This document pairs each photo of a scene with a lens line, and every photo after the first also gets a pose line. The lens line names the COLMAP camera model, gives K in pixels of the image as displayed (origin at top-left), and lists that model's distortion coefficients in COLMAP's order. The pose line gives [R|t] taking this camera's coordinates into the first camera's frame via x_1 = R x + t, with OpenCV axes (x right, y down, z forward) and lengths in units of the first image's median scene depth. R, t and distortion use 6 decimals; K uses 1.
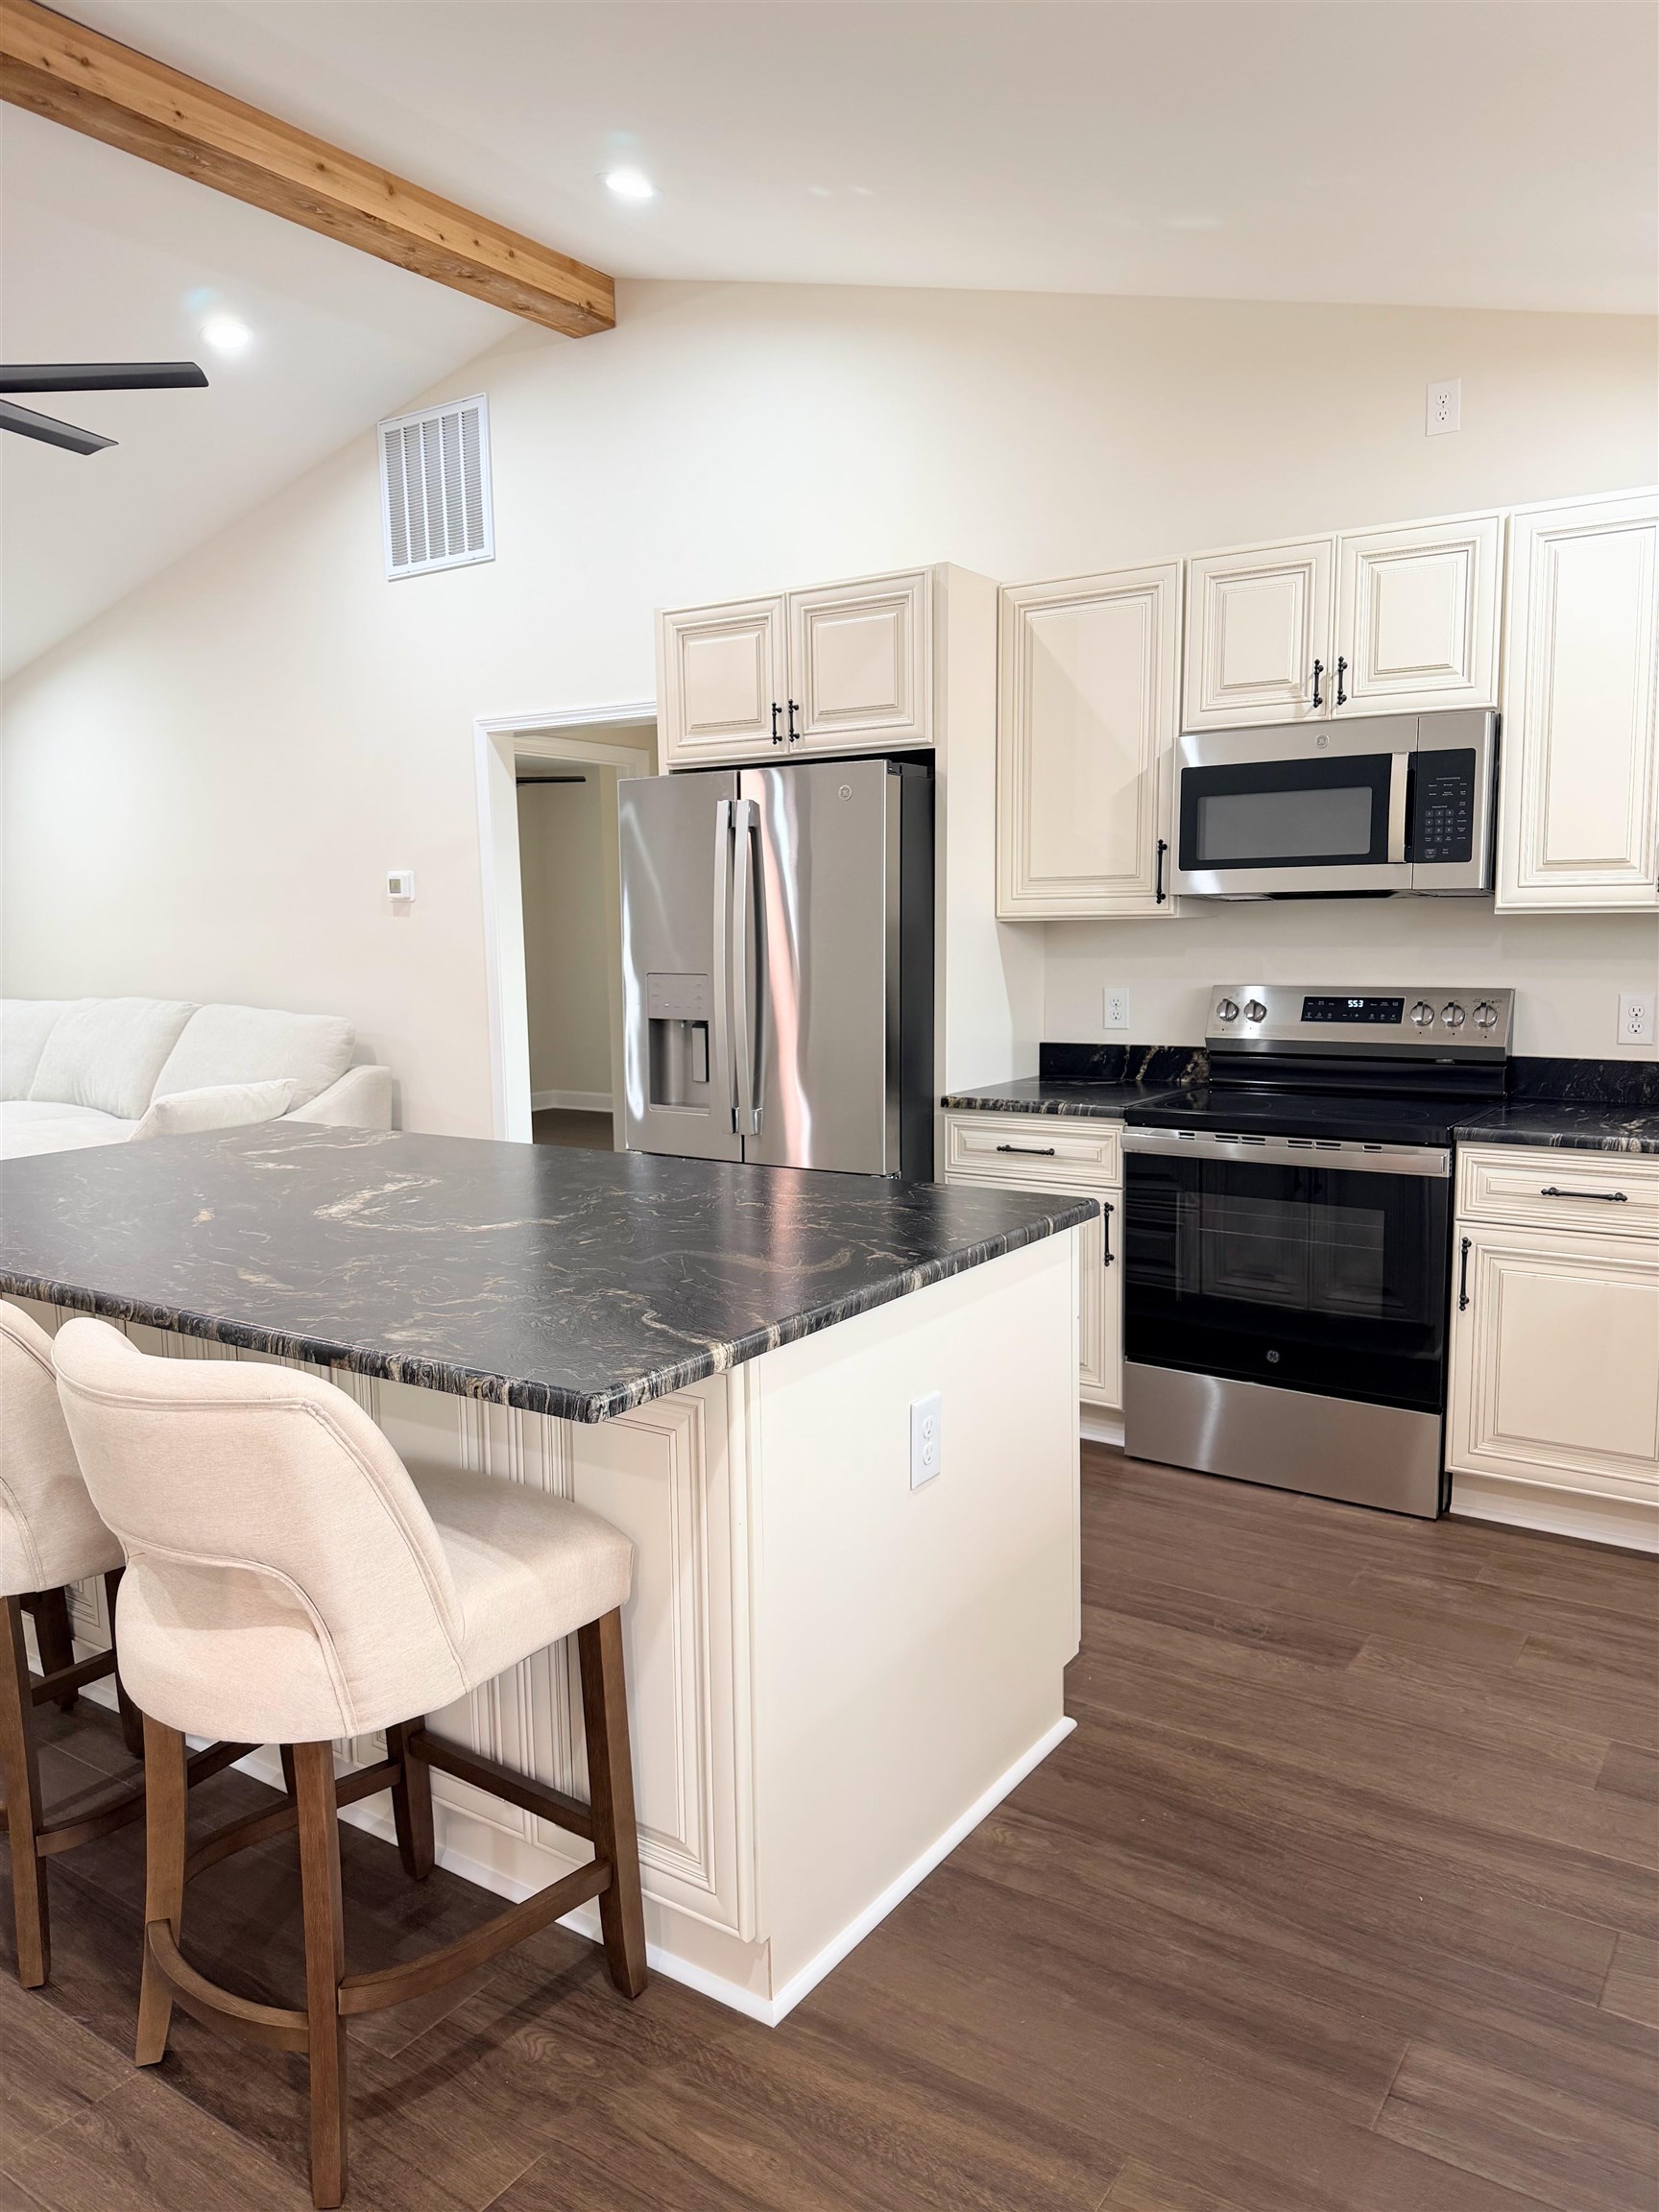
lens RADIAL K [[1576.0, 0, 819.7], [0, 1576.0, 1110.1], [0, 0, 1]] dist [0.029378, -0.012605]
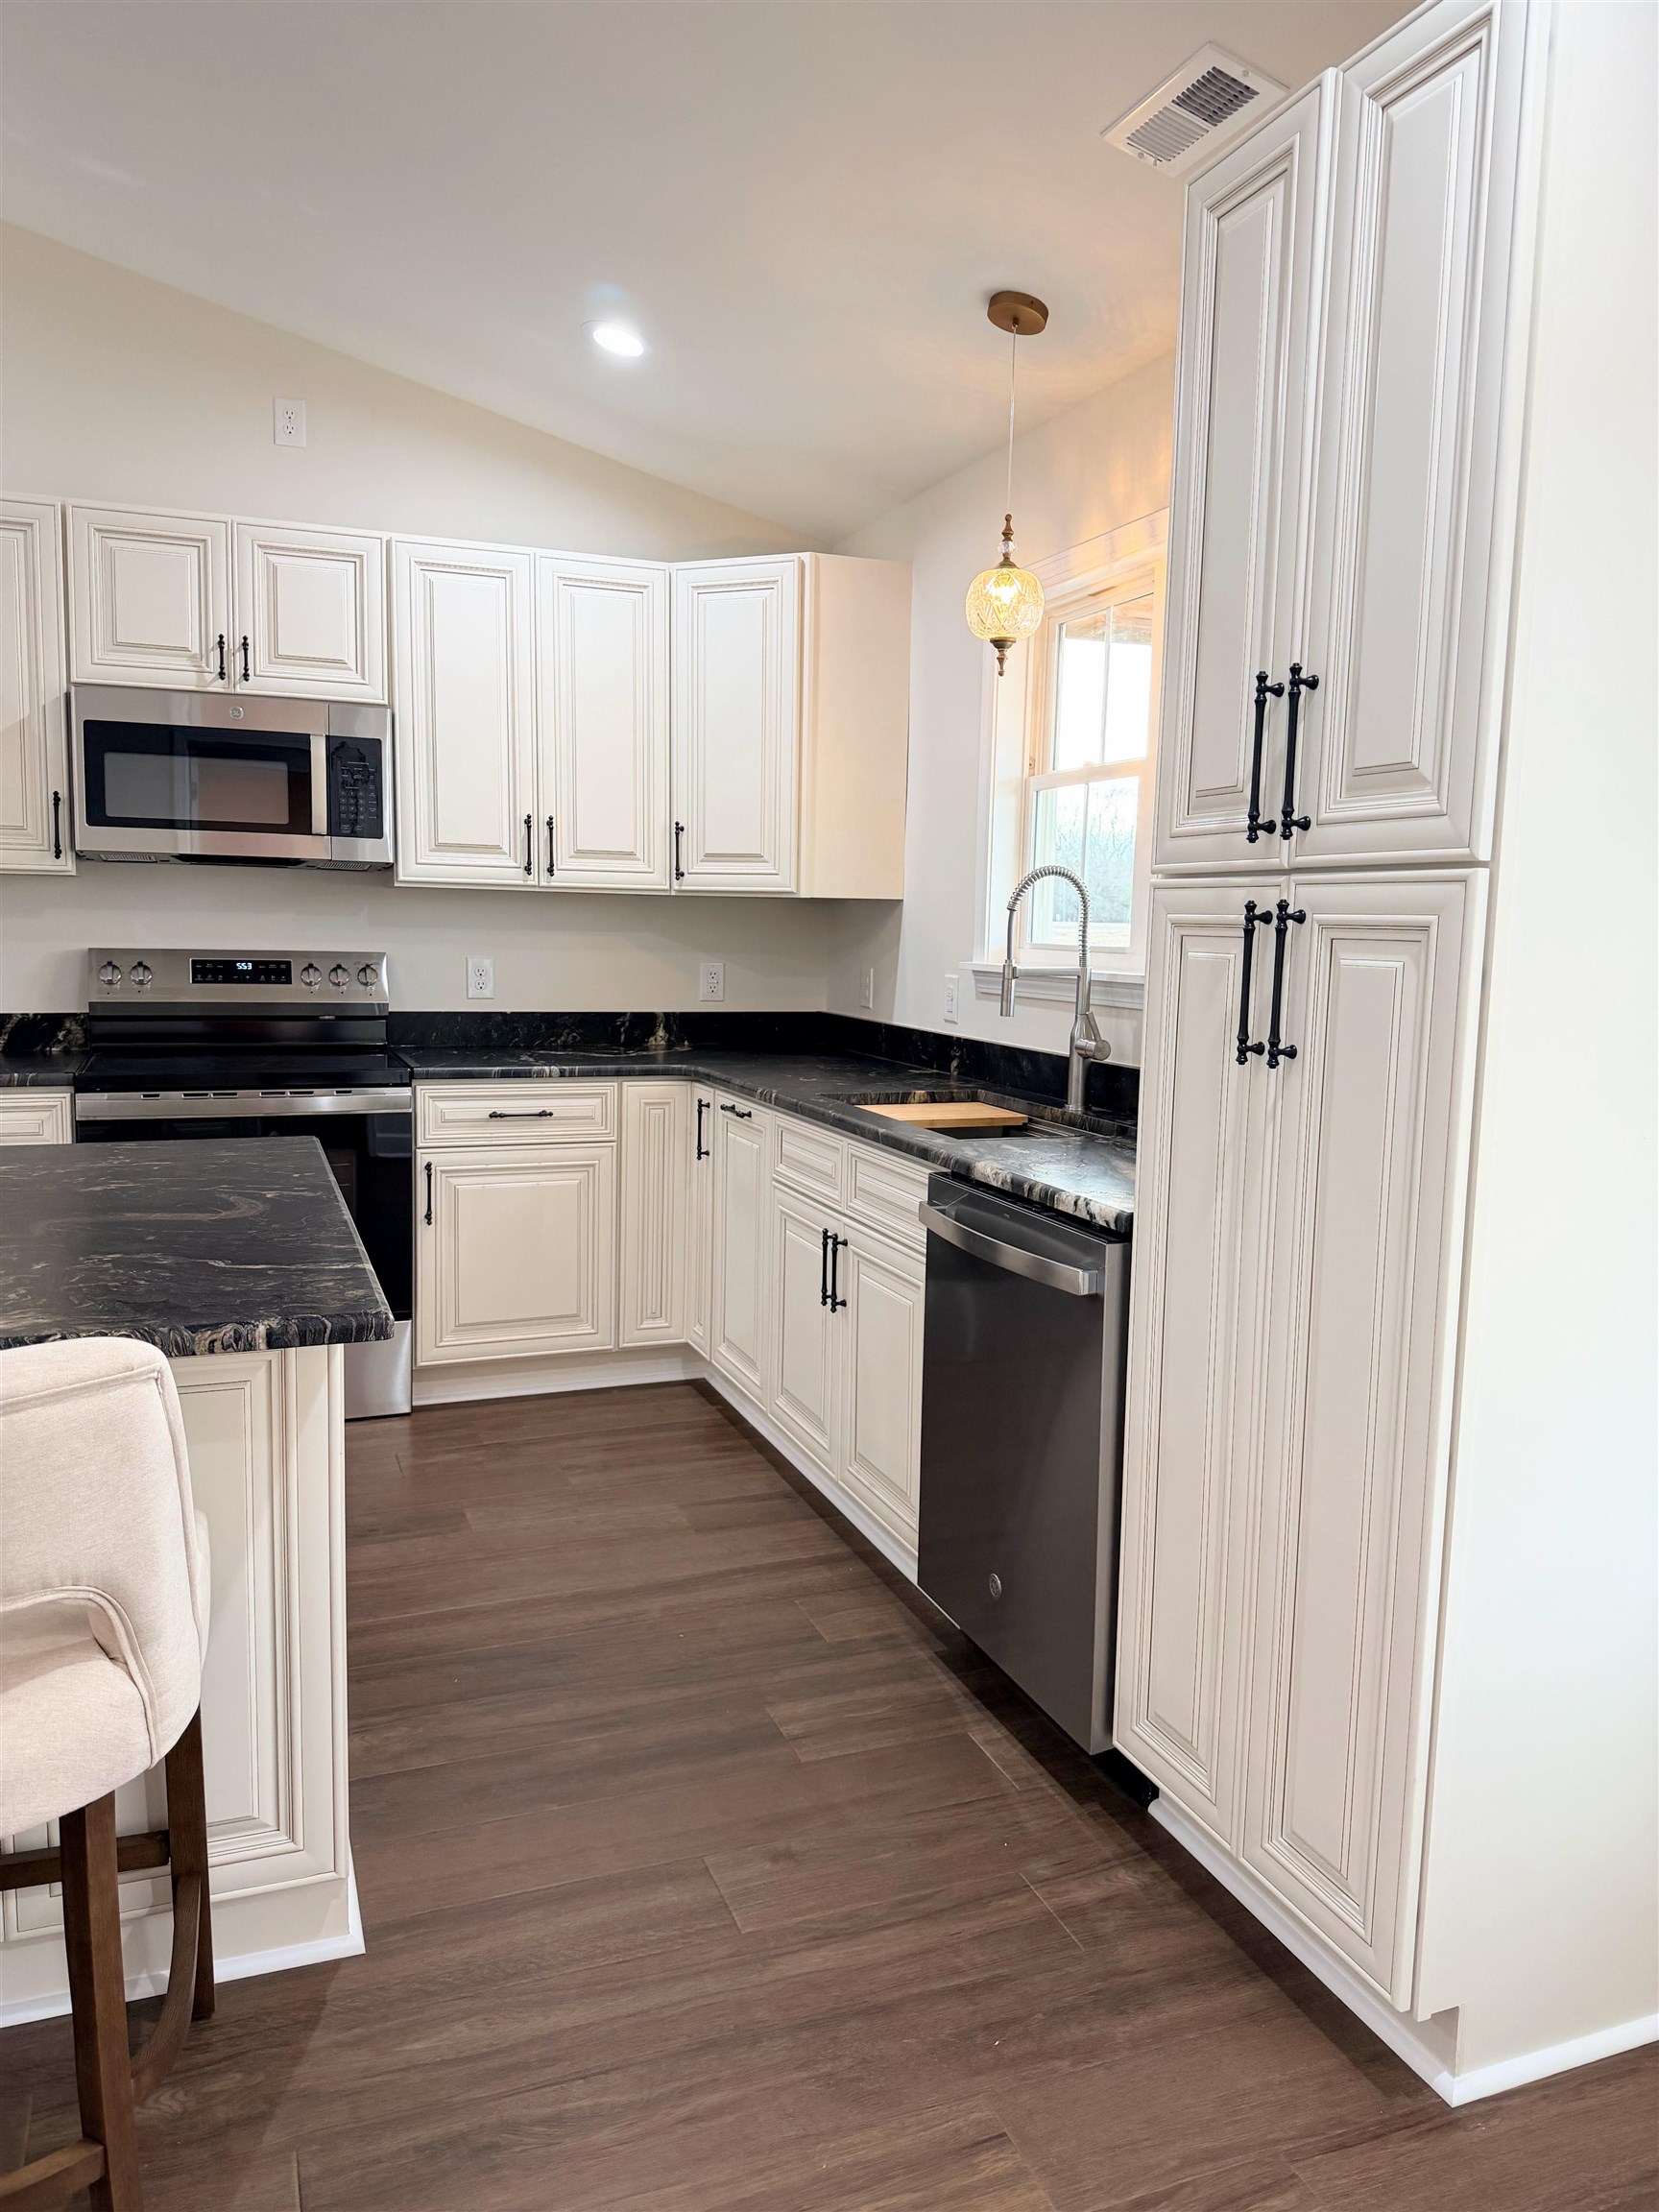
lens RADIAL K [[1576.0, 0, 815.1], [0, 1576.0, 1105.7], [0, 0, 1]] dist [0.029378, -0.012605]
pose [[0.571855, -0.069856, 0.817375, -0.355386], [0.070853, 0.996850, 0.035624, 0.016927], [-0.817290, 0.037542, 0.575003, 0.095582]]
